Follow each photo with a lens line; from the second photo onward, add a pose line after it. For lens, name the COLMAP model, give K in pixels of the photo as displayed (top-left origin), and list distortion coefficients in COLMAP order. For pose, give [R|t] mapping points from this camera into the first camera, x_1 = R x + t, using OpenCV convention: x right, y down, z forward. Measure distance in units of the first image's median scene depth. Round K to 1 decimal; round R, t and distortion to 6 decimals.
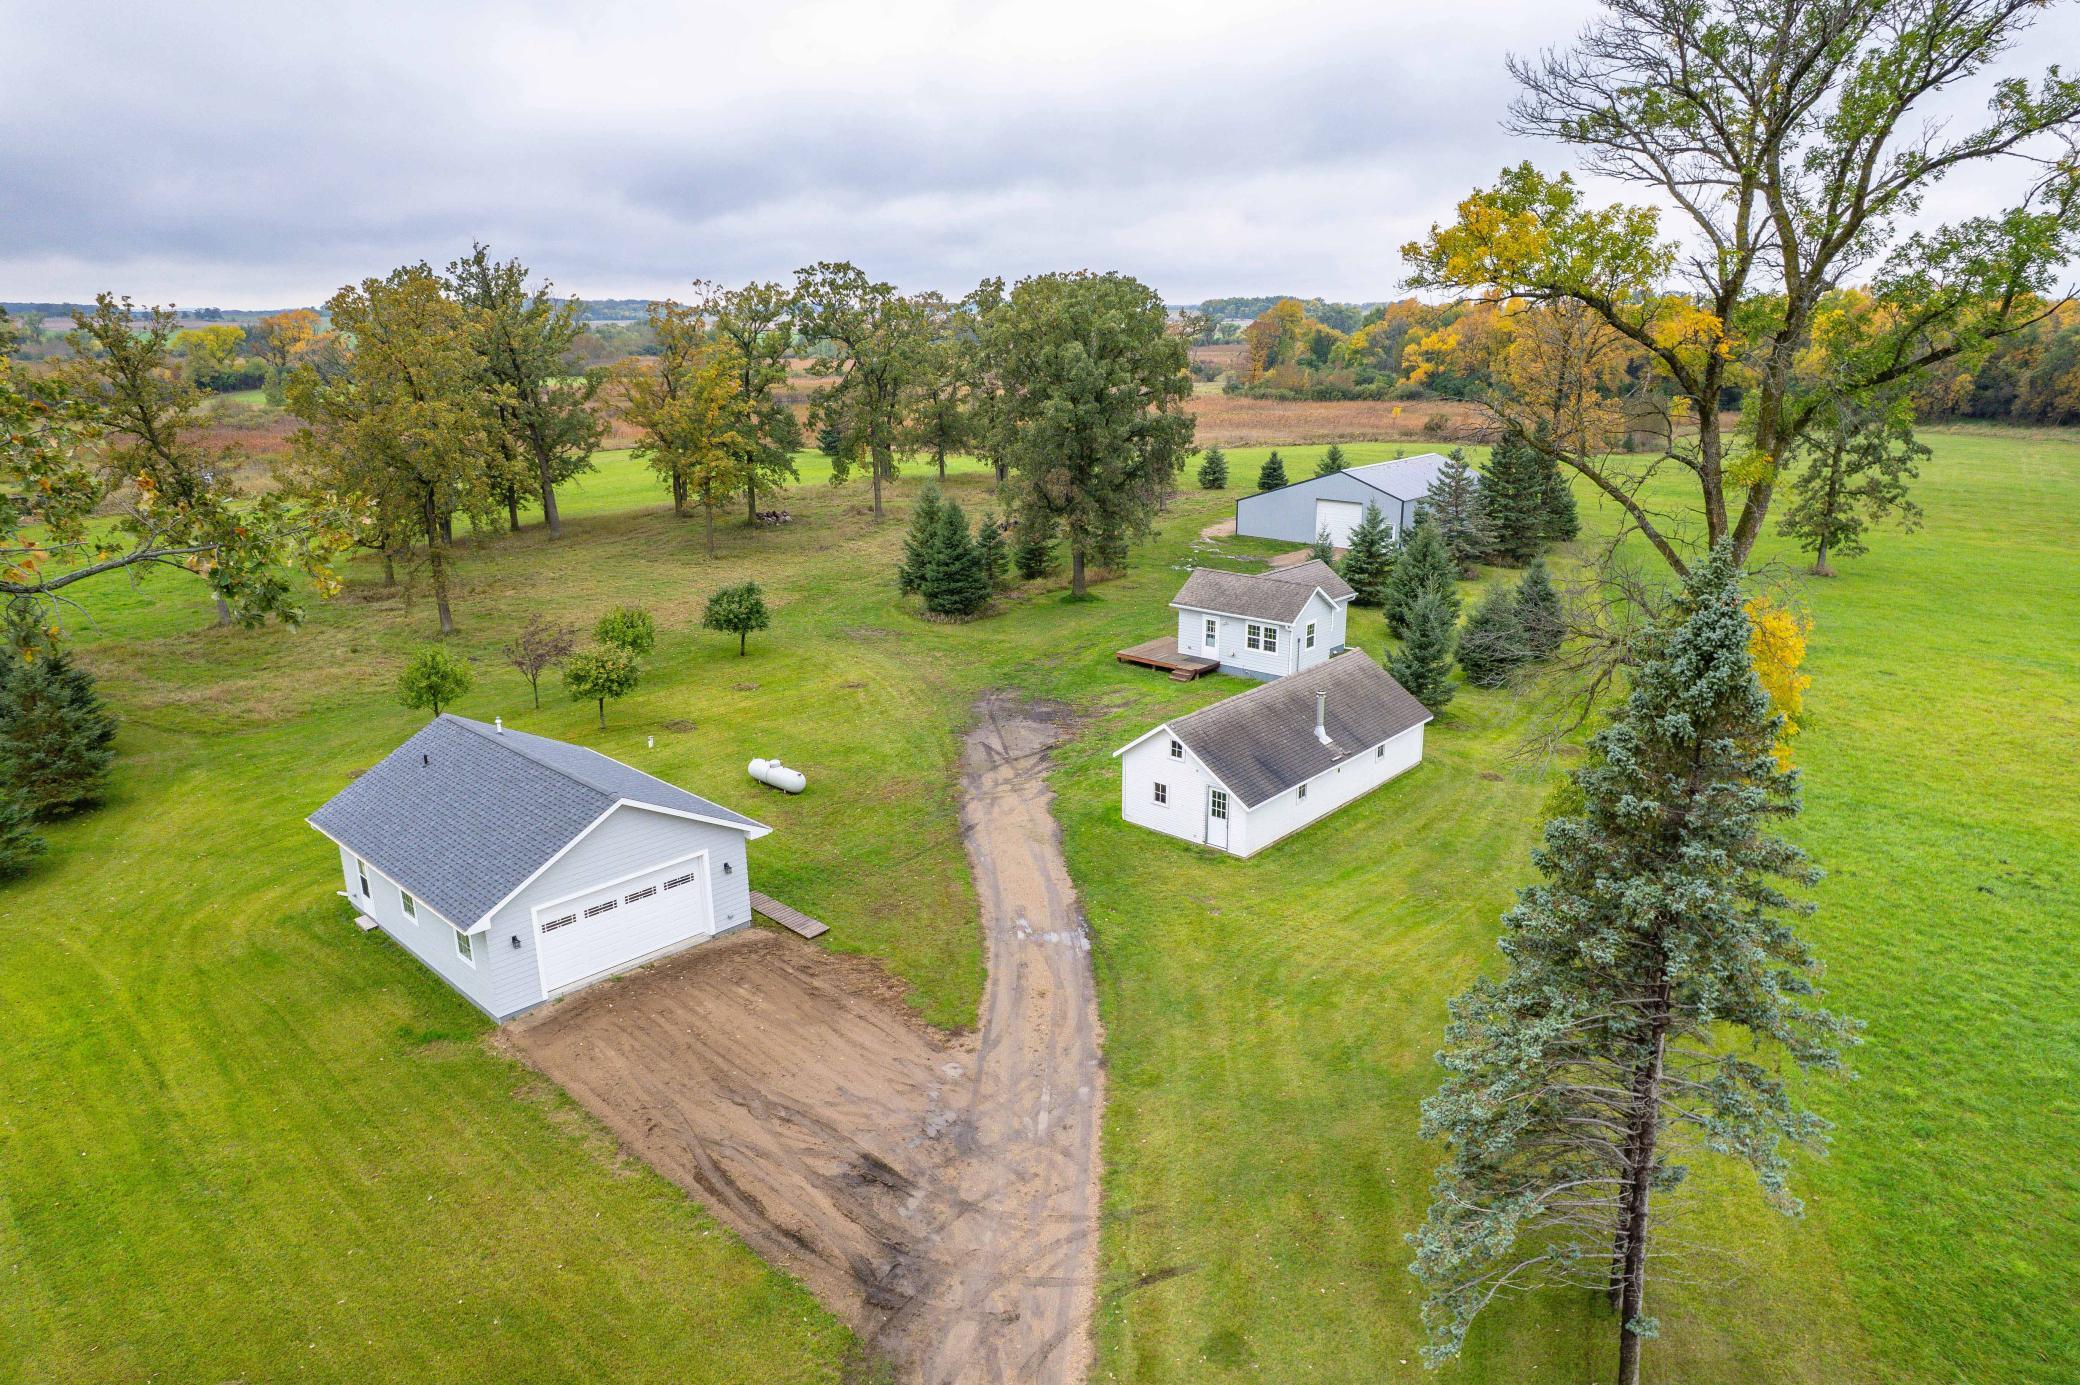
lens RADIAL K [[1329.6, 0, 1044.7], [0, 1329.6, 697.2], [0, 0, 1]] dist [-0.055944, 0.041163]
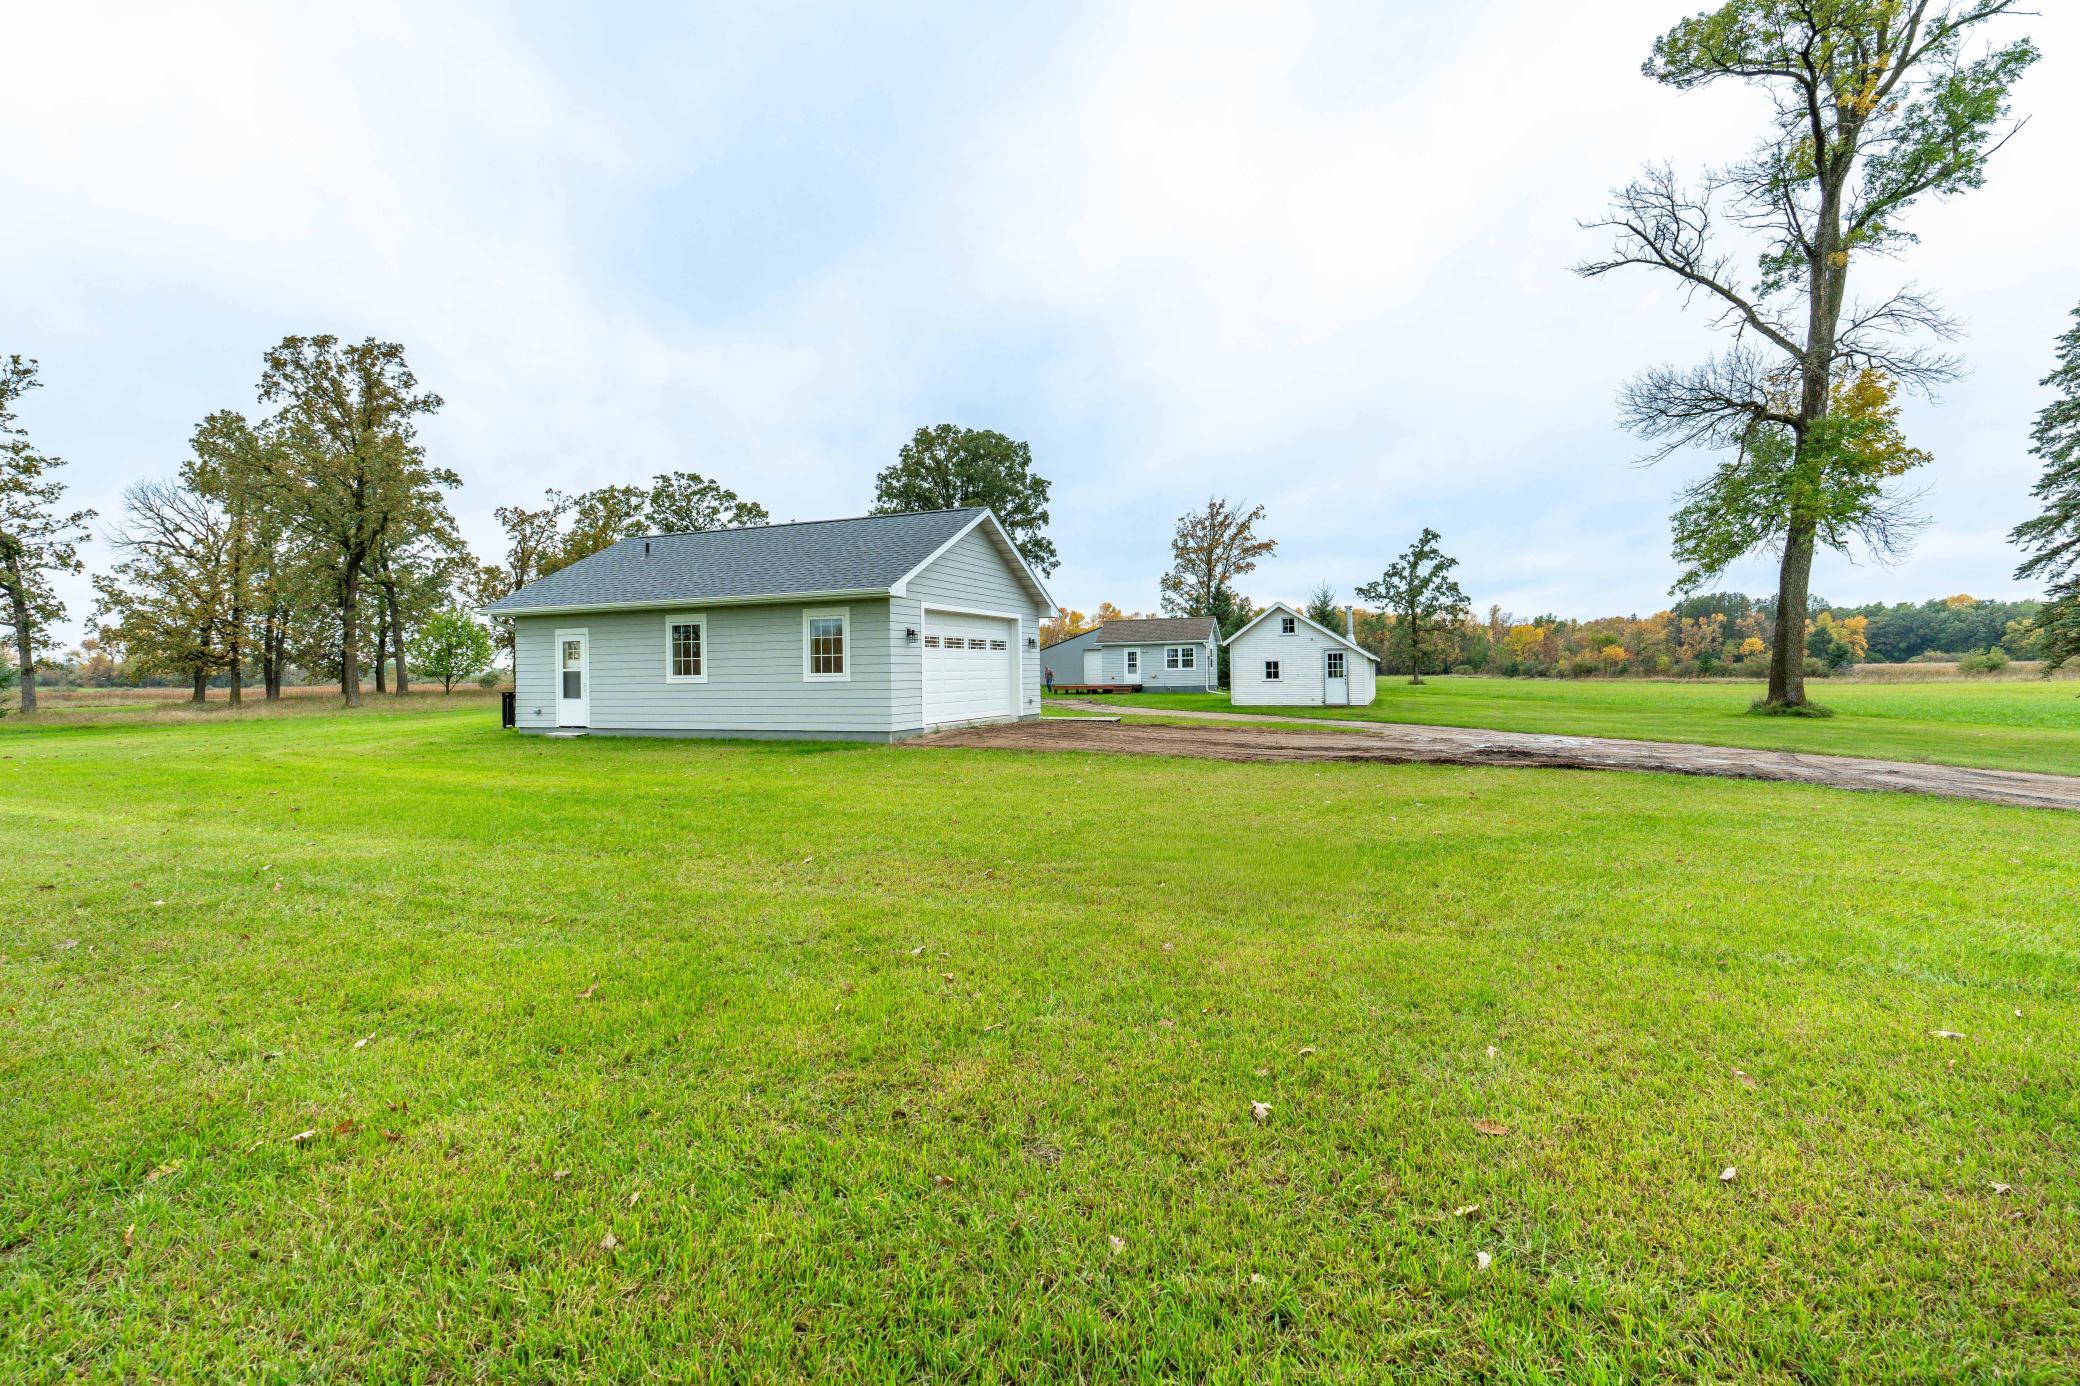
lens RADIAL K [[960.5, 0, 1042.3], [0, 960.5, 658.5], [0, 0, 1]] dist [0.000185, -0.000205]
pose [[0.931952, -0.000665, 0.362582, -0.368305], [0.110924, 0.952576, -0.283362, 0.255410], [-0.345198, 0.304299, 0.887829, 0.311395]]
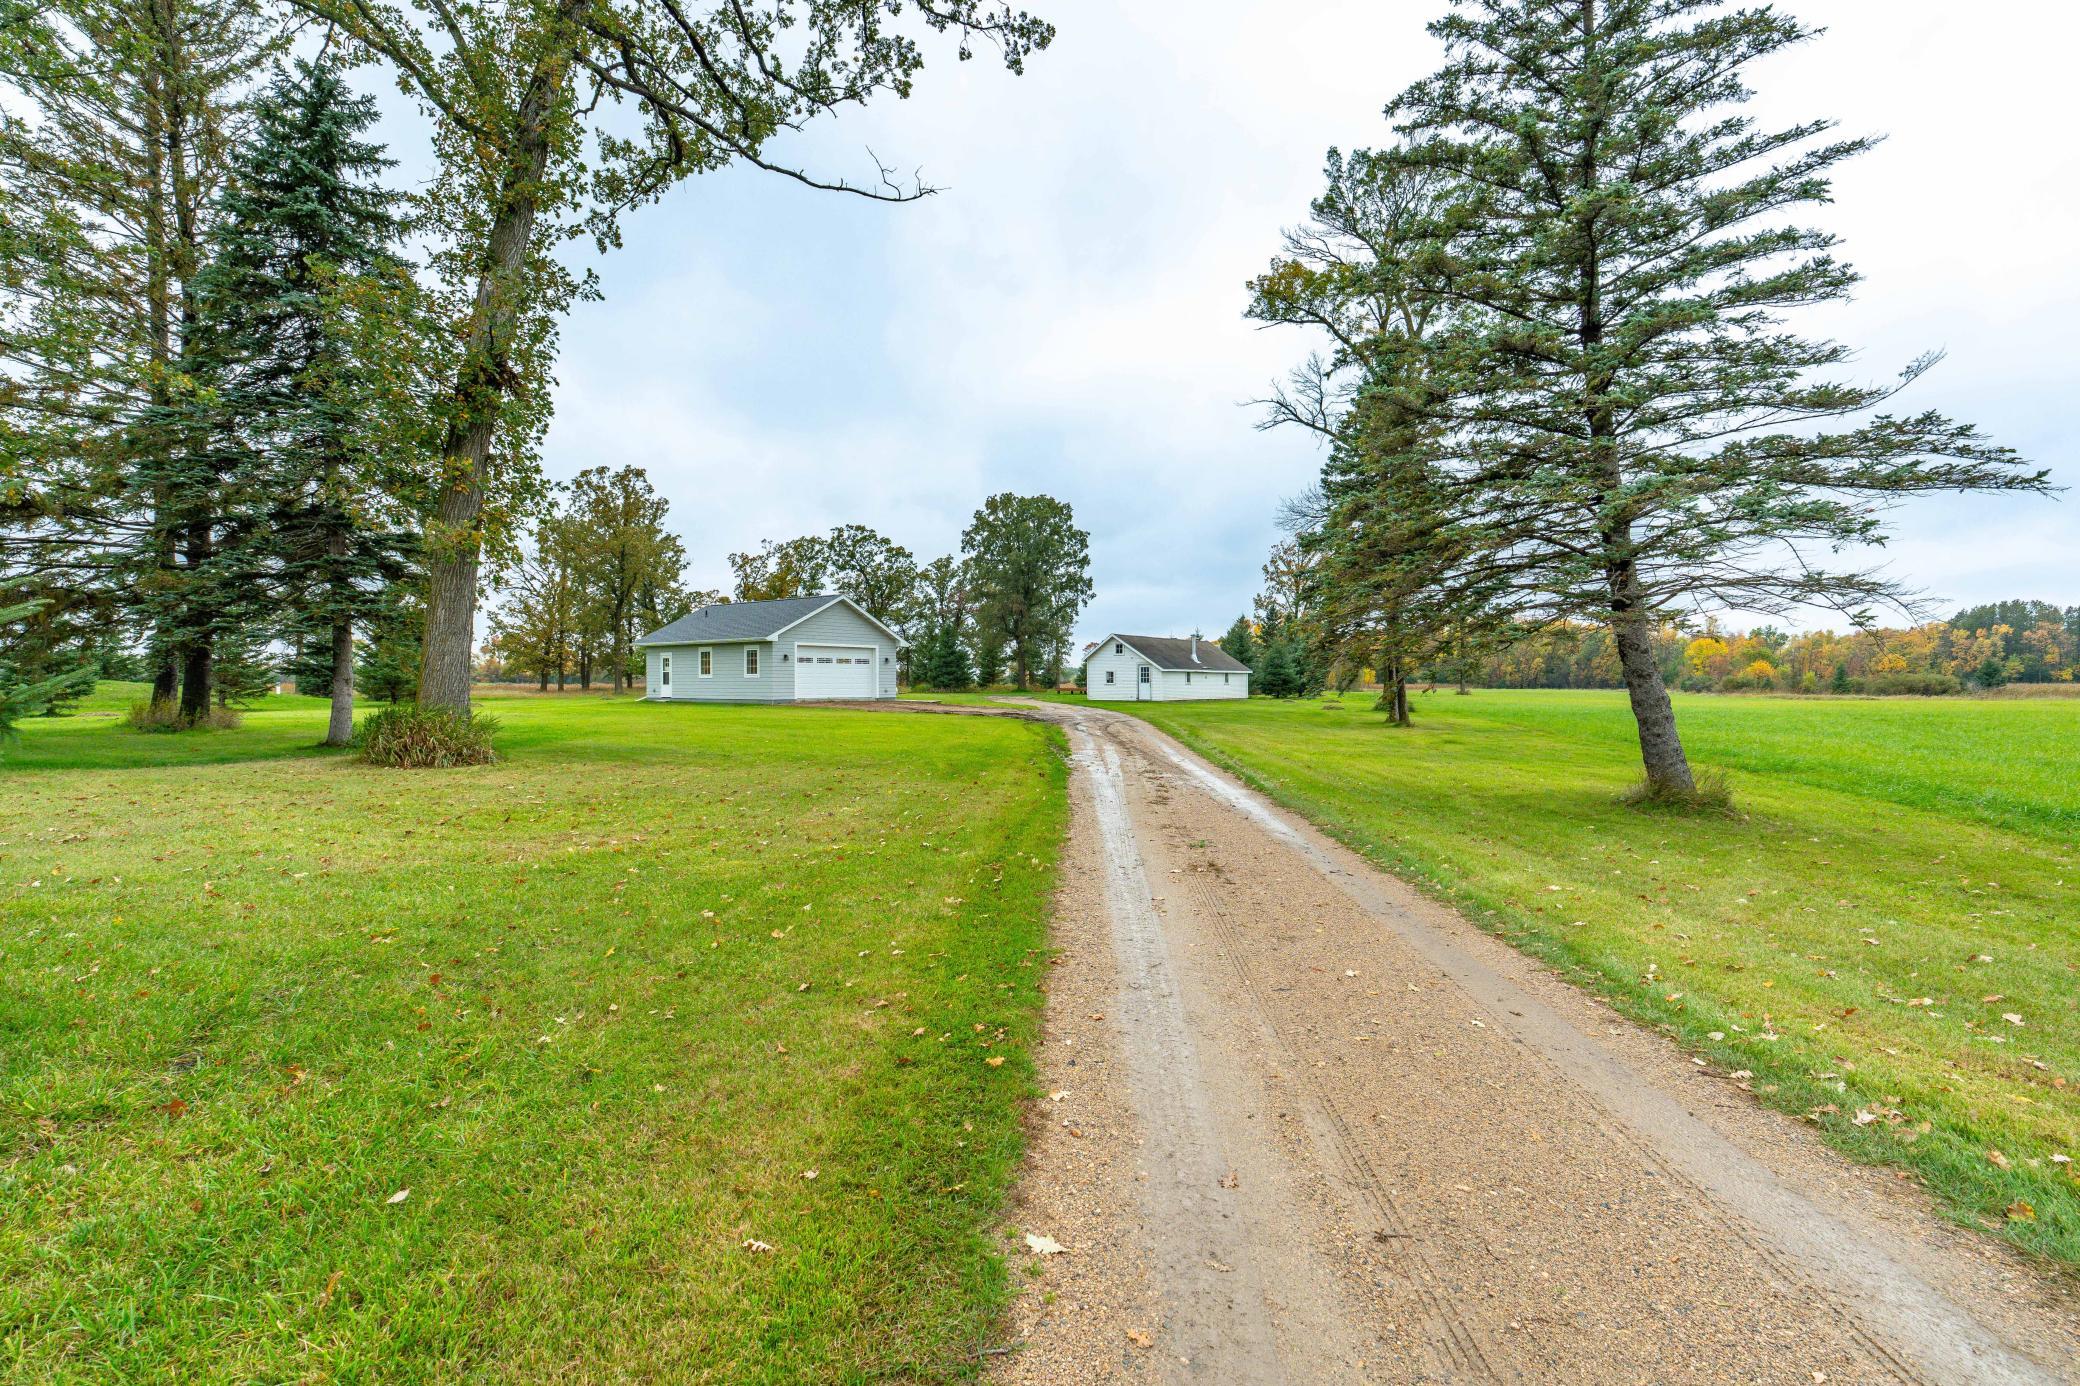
lens RADIAL K [[961.0, 0, 1039.6], [0, 961.0, 682.5], [0, 0, 1]] dist [-0.000969, -0.000217]
pose [[0.993588, 0.007066, 0.112844, -0.140140], [0.025564, 0.958159, -0.285092, 0.410787], [-0.110137, 0.286148, 0.951835, -0.190418]]
